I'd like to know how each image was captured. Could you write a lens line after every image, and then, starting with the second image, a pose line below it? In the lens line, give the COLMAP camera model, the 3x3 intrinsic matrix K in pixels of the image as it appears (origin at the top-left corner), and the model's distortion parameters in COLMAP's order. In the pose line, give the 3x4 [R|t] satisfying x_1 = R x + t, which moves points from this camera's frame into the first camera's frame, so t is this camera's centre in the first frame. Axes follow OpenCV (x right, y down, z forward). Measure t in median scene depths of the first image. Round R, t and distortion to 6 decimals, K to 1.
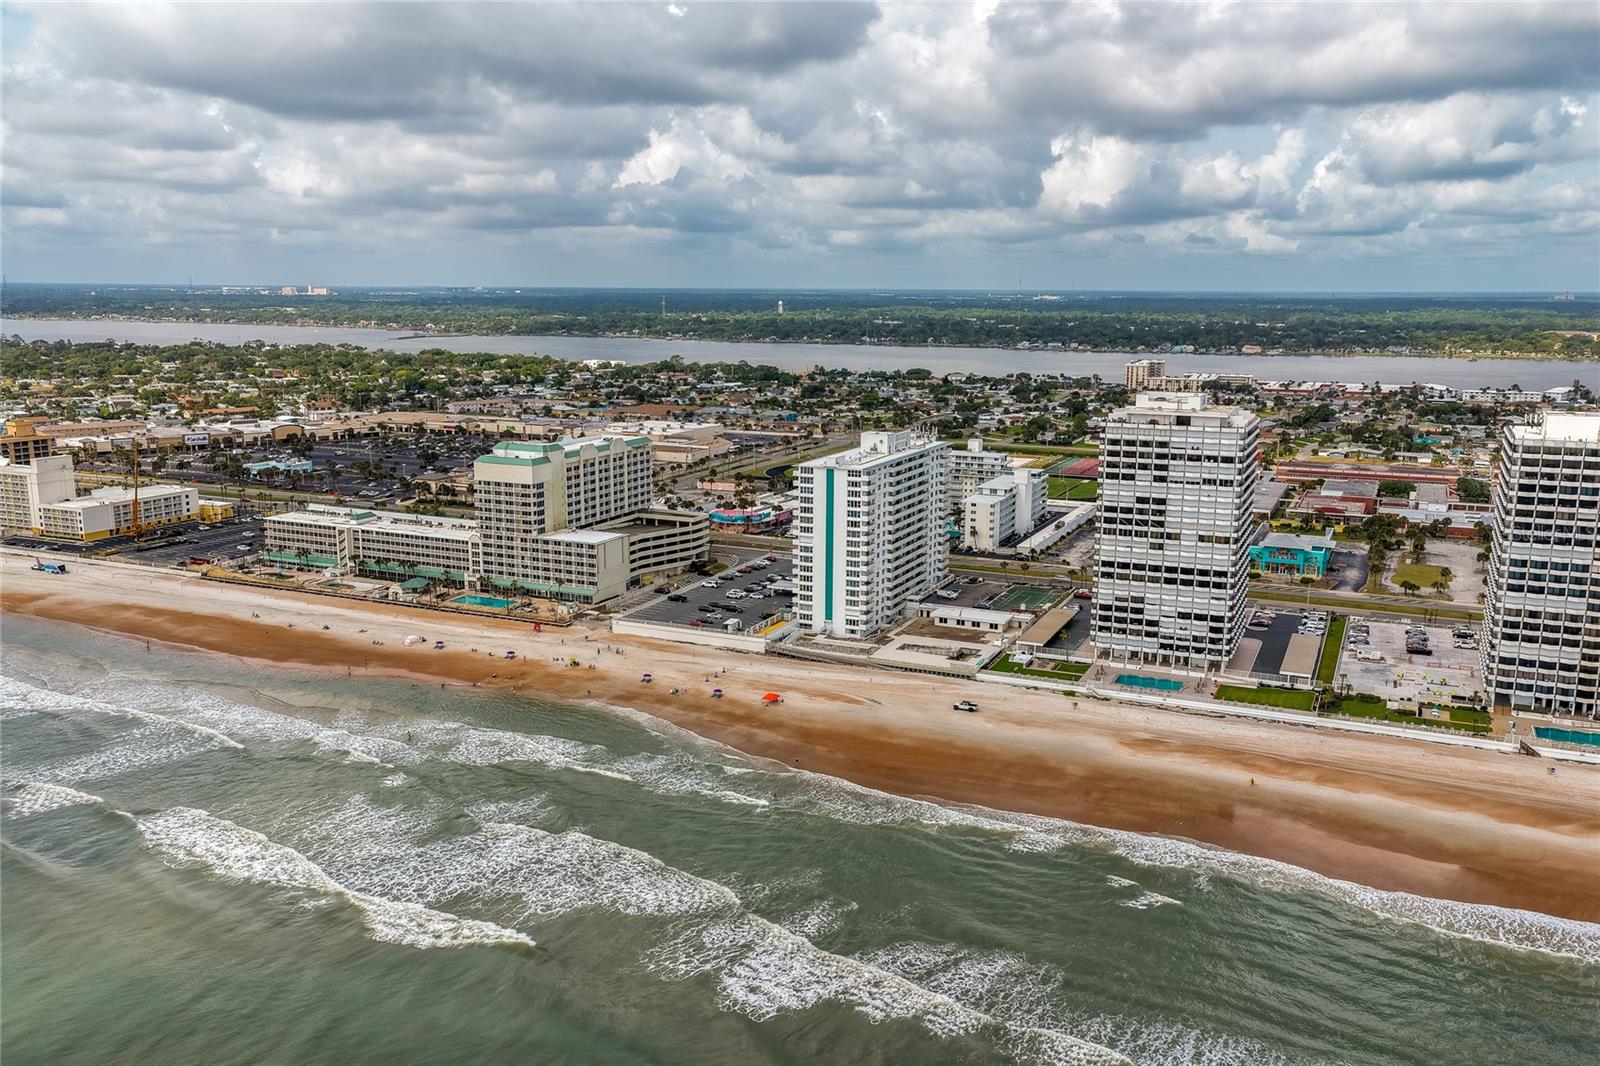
lens RADIAL K [[1331.4, 0, 804.6], [0, 1331.4, 528.8], [0, 0, 1]] dist [0.011054, 0.011581]
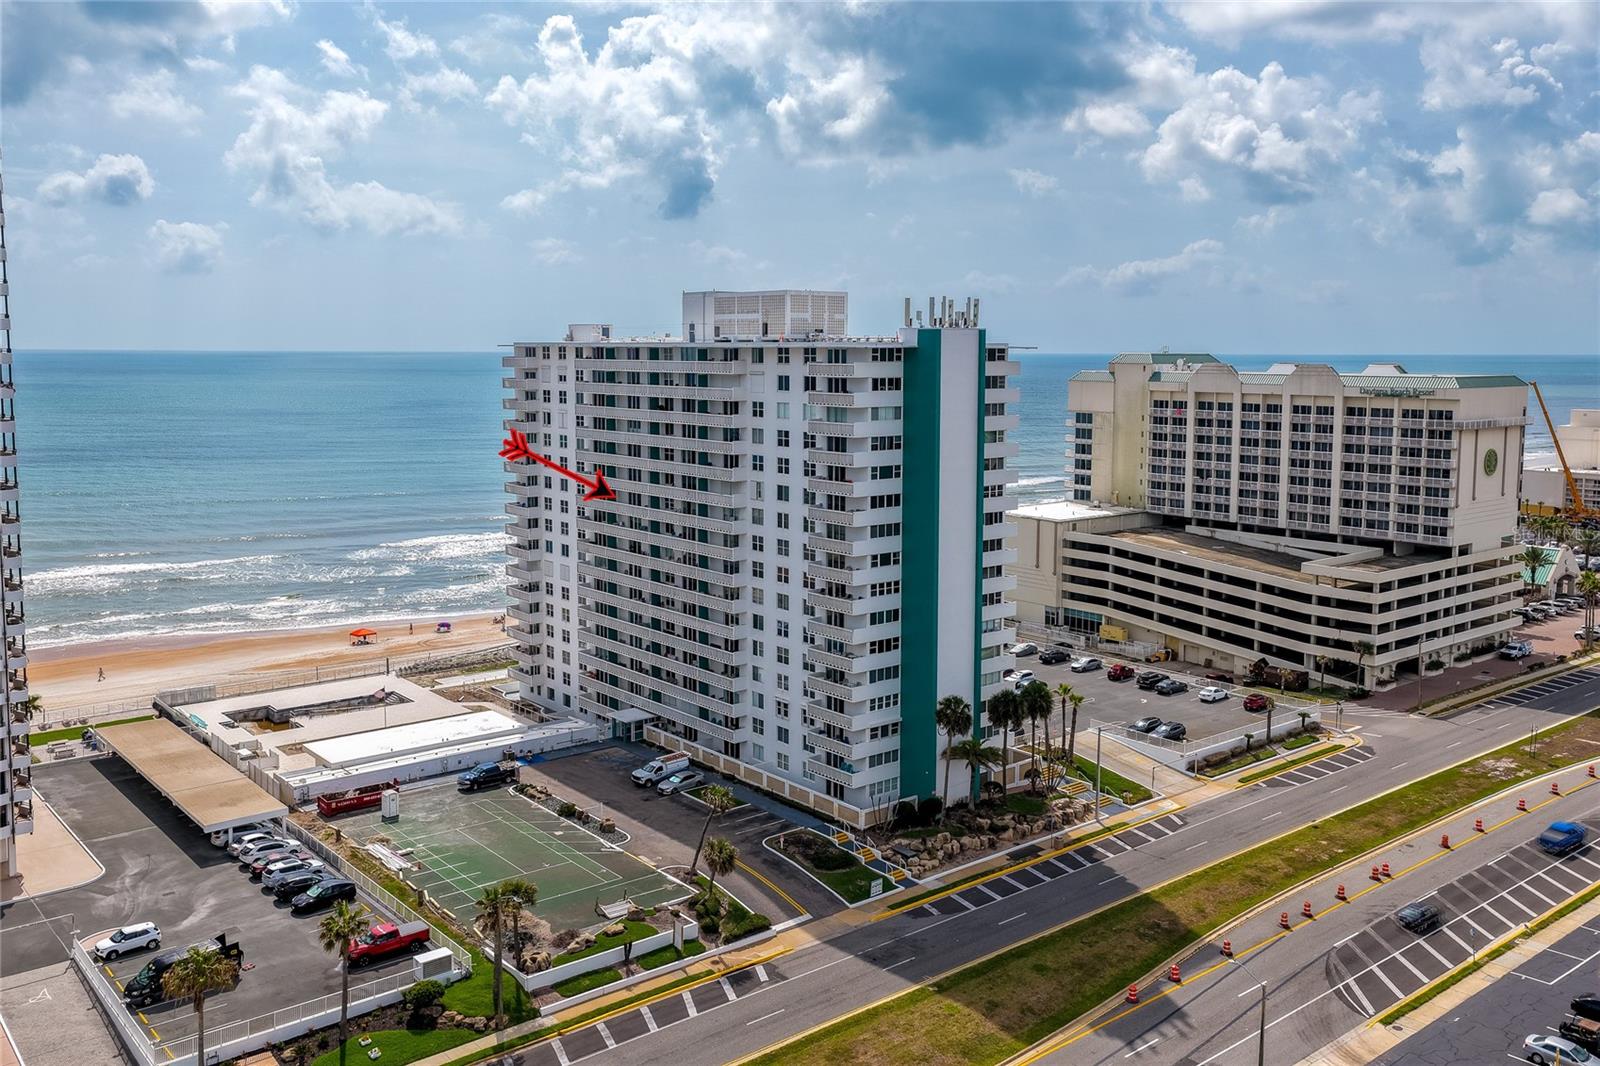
lens RADIAL K [[1368.2, 0, 838.6], [0, 1368.2, 487.0], [0, 0, 1]] dist [0.010644, 0.019537]
pose [[-0.421296, 0.084861, -0.902944, 0.448944], [-0.170842, 0.970362, 0.170909, -0.099587], [0.890686, 0.226264, -0.394312, 1.312957]]
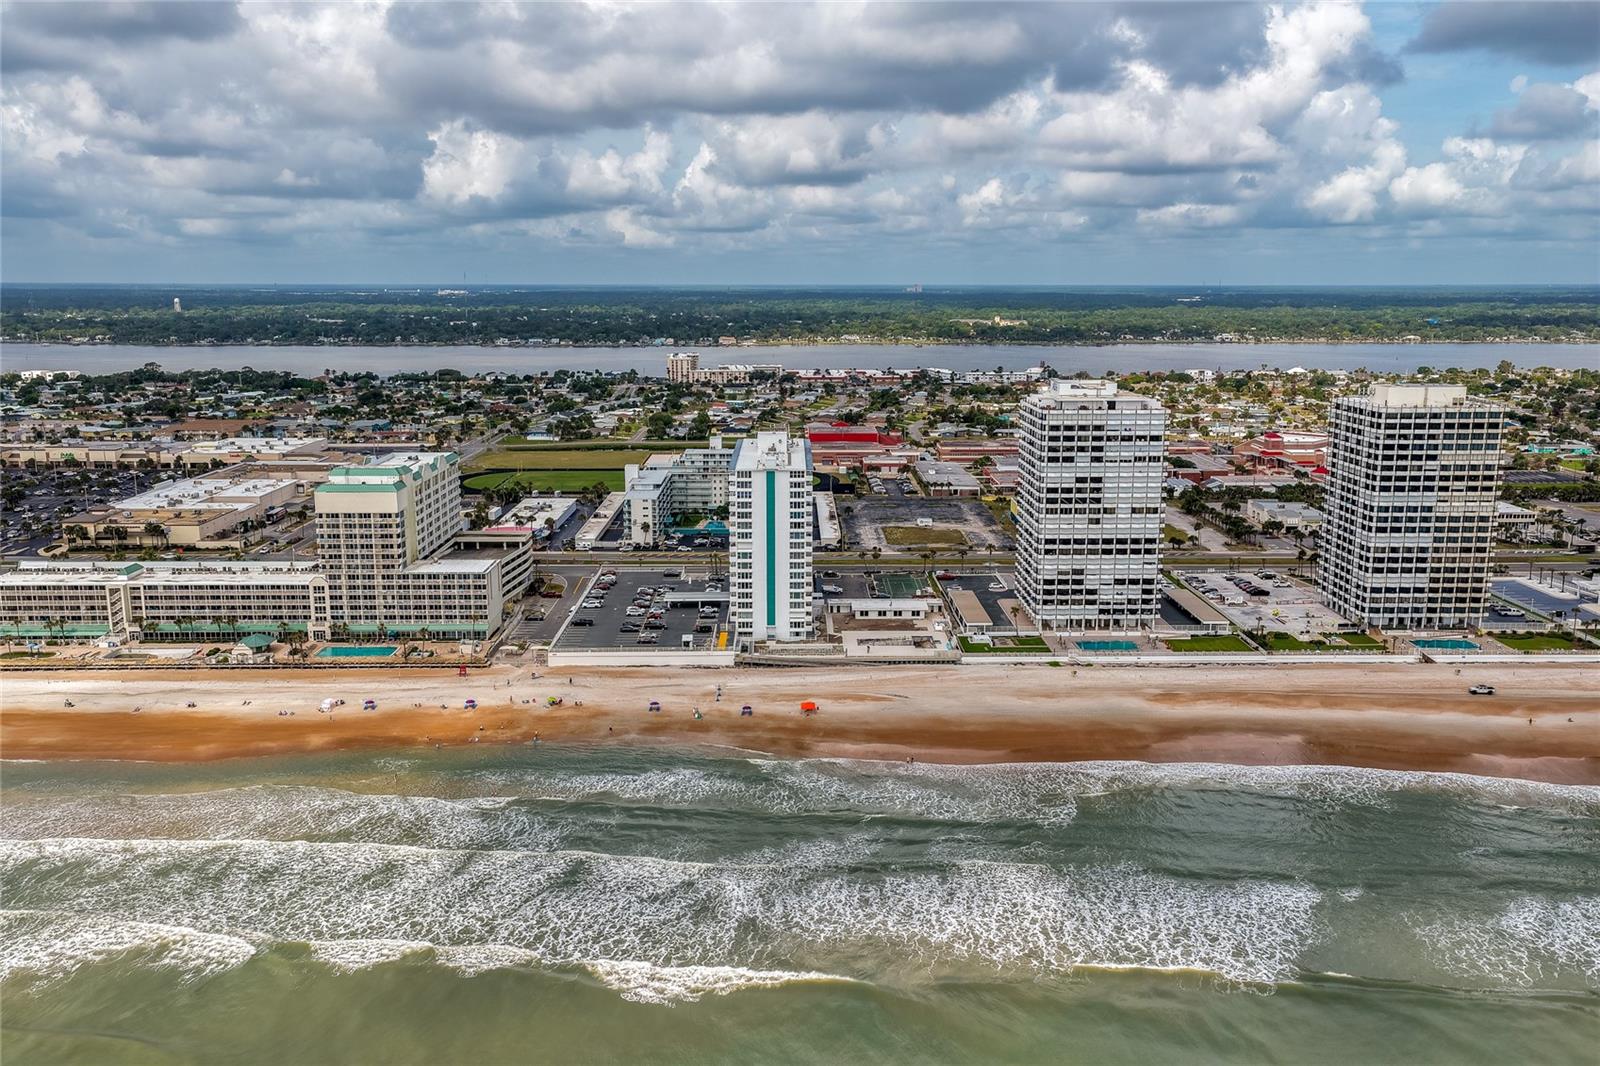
lens RADIAL K [[1355.1, 0, 807.1], [0, 1355.1, 530.3], [0, 0, 1]] dist [0.006540, 0.013026]
pose [[0.900965, -0.084045, 0.425674, -0.388293], [0.083090, 0.996324, 0.020850, -0.020416], [-0.425861, 0.016584, 0.904636, 0.086150]]
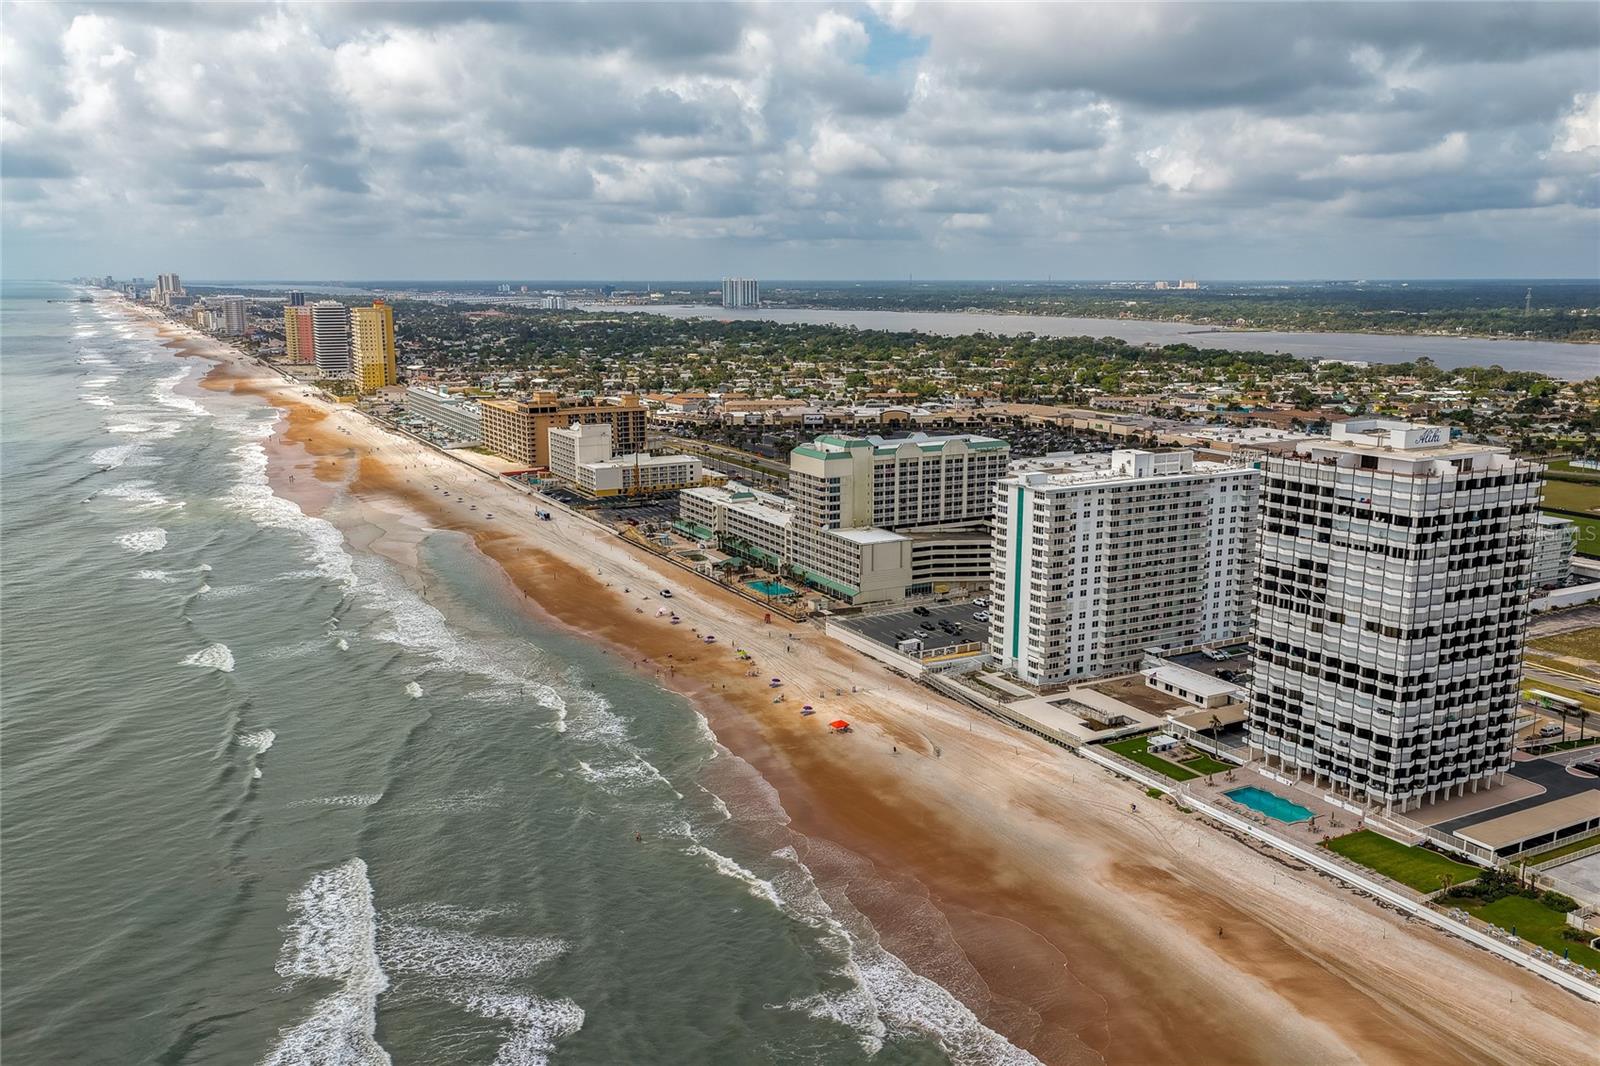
lens RADIAL K [[1328.0, 0, 830.7], [0, 1328.0, 540.9], [0, 0, 1]] dist [0.074238, 0.005136]
pose [[0.810826, 0.112988, -0.574277, 0.430123], [-0.106014, 0.993312, 0.045750, -0.037213], [0.575606, 0.023786, 0.817381, 0.210202]]
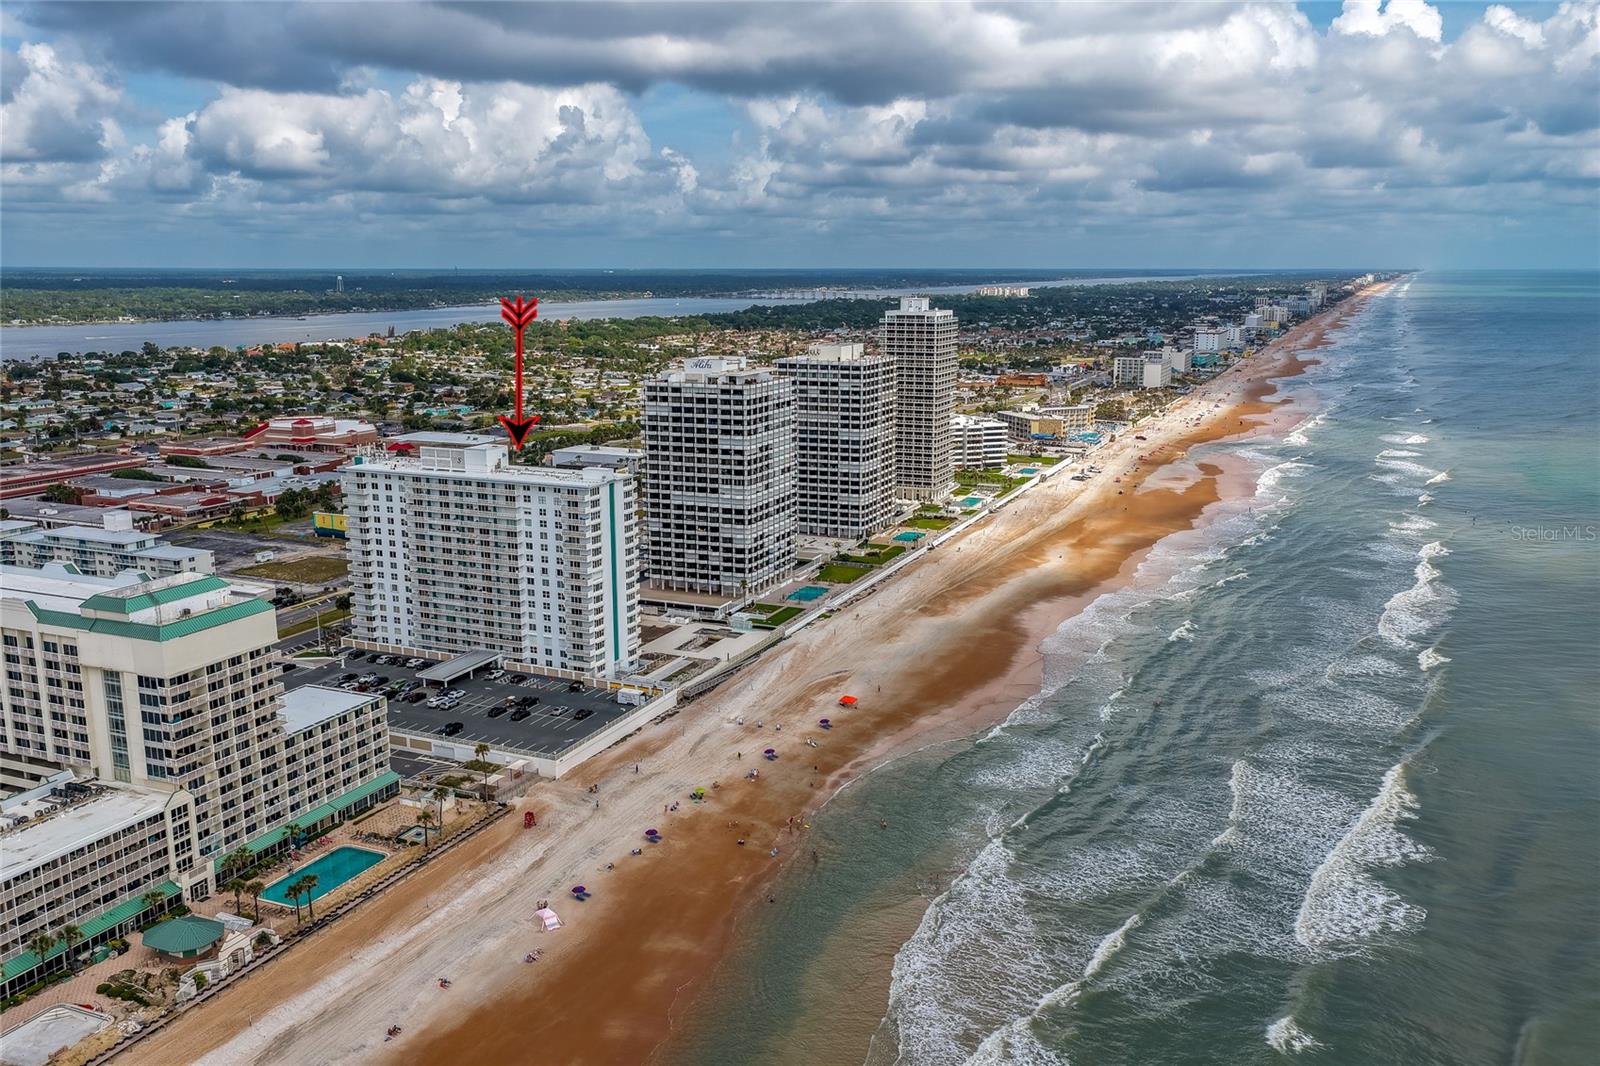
lens RADIAL K [[1331.4, 0, 804.6], [0, 1331.4, 528.8], [0, 0, 1]] dist [0.011054, 0.011581]
pose [[-0.019763, -0.200324, 0.979530, -0.820901], [0.182206, 0.962593, 0.200537, -0.165102], [-0.983062, 0.182440, 0.017477, 0.877082]]
